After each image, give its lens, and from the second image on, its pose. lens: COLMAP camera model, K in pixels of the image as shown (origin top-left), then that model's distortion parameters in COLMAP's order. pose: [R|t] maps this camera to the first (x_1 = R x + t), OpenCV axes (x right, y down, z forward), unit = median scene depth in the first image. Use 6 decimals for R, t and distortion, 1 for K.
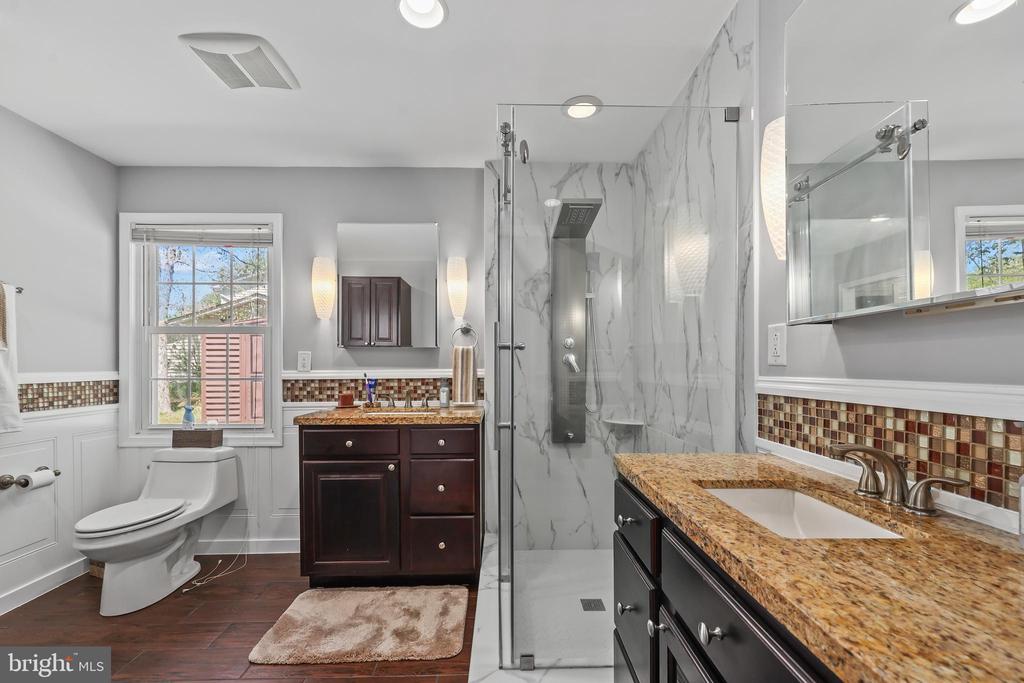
lens RADIAL K [[417.8, 0, 512.8], [0, 417.8, 367.3], [0, 0, 1]] dist [0.000295, -0.000028]
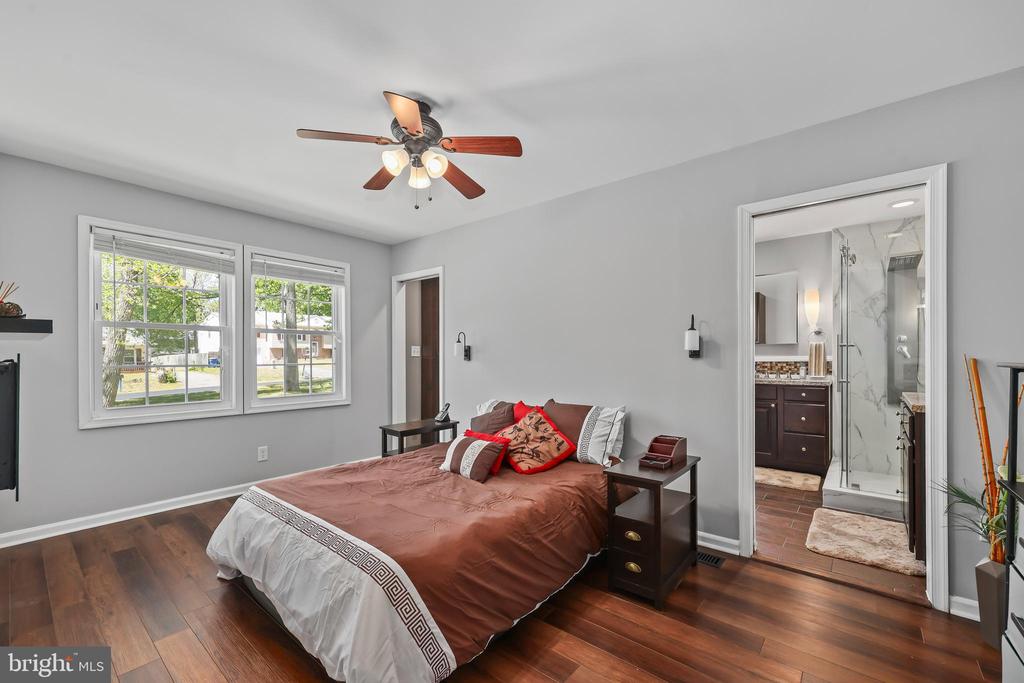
lens RADIAL K [[422.9, 0, 511.6], [0, 422.9, 357.8], [0, 0, 1]] dist [0.000762, 0.000053]
pose [[0.752414, 0.001389, -0.658688, 0.078624], [-0.002157, 0.999998, -0.000355, 0.014090], [0.658686, 0.001688, 0.752416, -1.071410]]
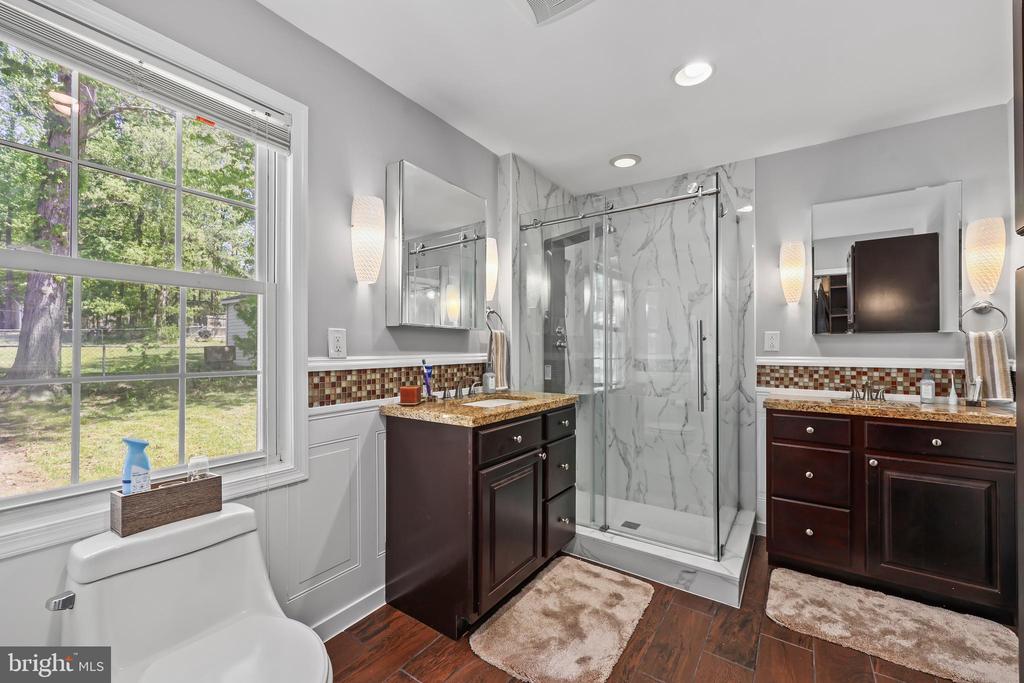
lens RADIAL K [[412.5, 0, 509.1], [0, 412.5, 346.4], [0, 0, 1]] dist [0.000855, 0.000082]
pose [[0.596306, 0.007614, 0.802721, -0.885737], [-0.002237, 0.999967, -0.007823, -0.004803], [-0.802754, 0.002869, 0.596303, 0.397868]]
